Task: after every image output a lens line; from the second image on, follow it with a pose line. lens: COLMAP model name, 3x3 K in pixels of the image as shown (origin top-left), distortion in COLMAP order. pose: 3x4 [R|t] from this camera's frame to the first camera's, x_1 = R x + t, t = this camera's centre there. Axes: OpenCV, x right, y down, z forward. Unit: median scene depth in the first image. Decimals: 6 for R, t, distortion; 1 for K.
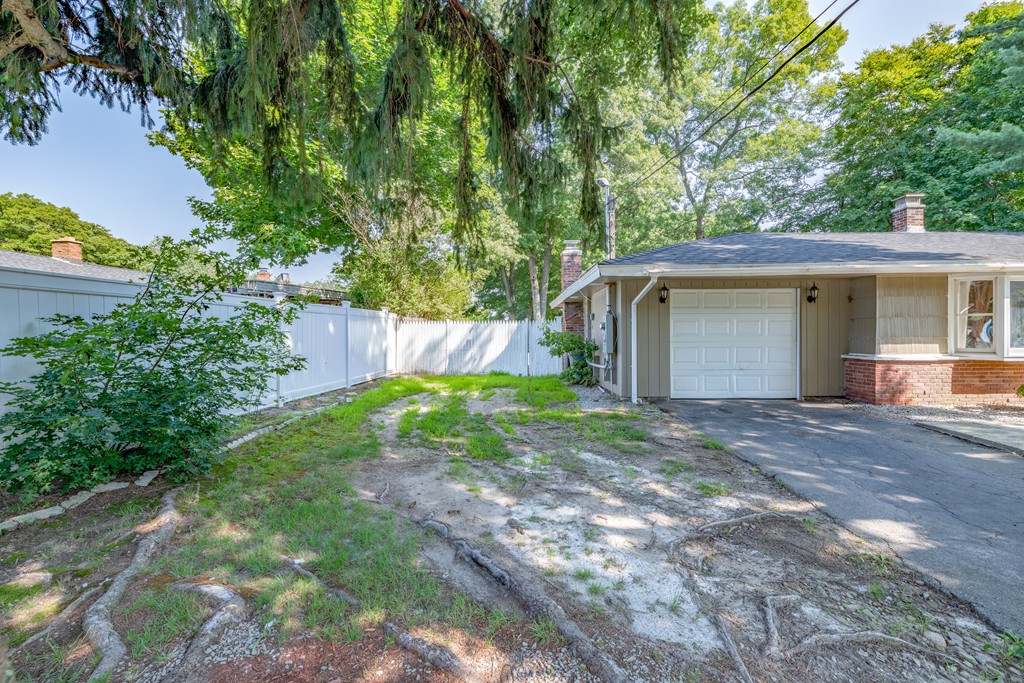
lens RADIAL K [[442.9, 0, 518.1], [0, 442.9, 337.6], [0, 0, 1]] dist [0.000264, -0.000126]
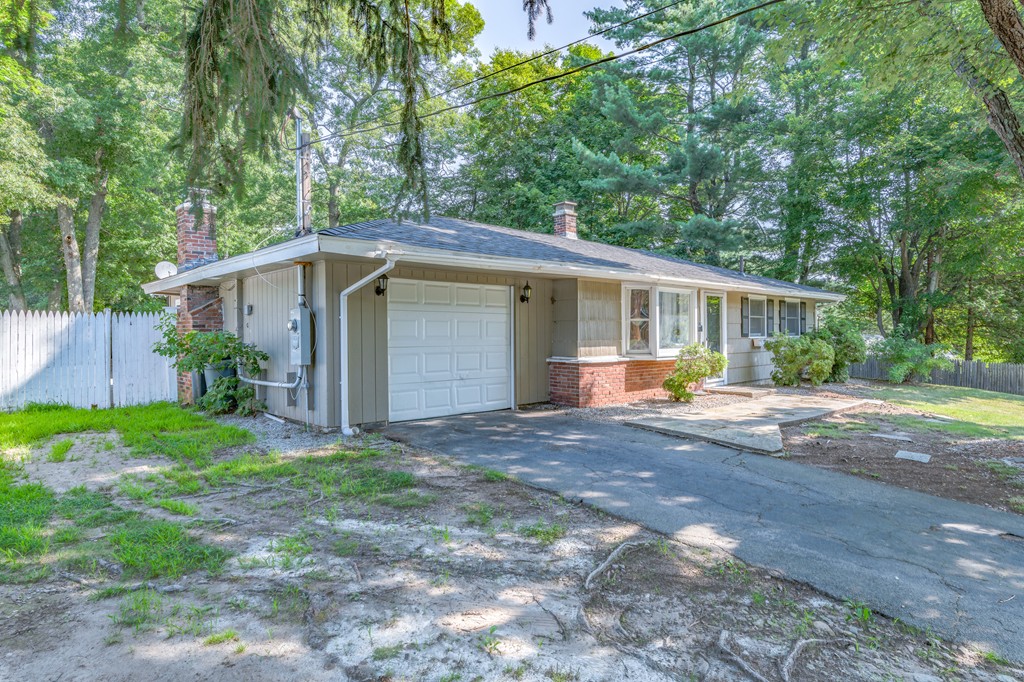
lens RADIAL K [[573.7, 0, 511.8], [0, 573.7, 329.7], [0, 0, 1]] dist [-0.001210, -0.000263]
pose [[0.734901, 0.007636, 0.678132, -0.165588], [0.001721, 0.999912, -0.013125, -0.007329], [-0.678173, 0.010813, 0.734823, 0.141031]]
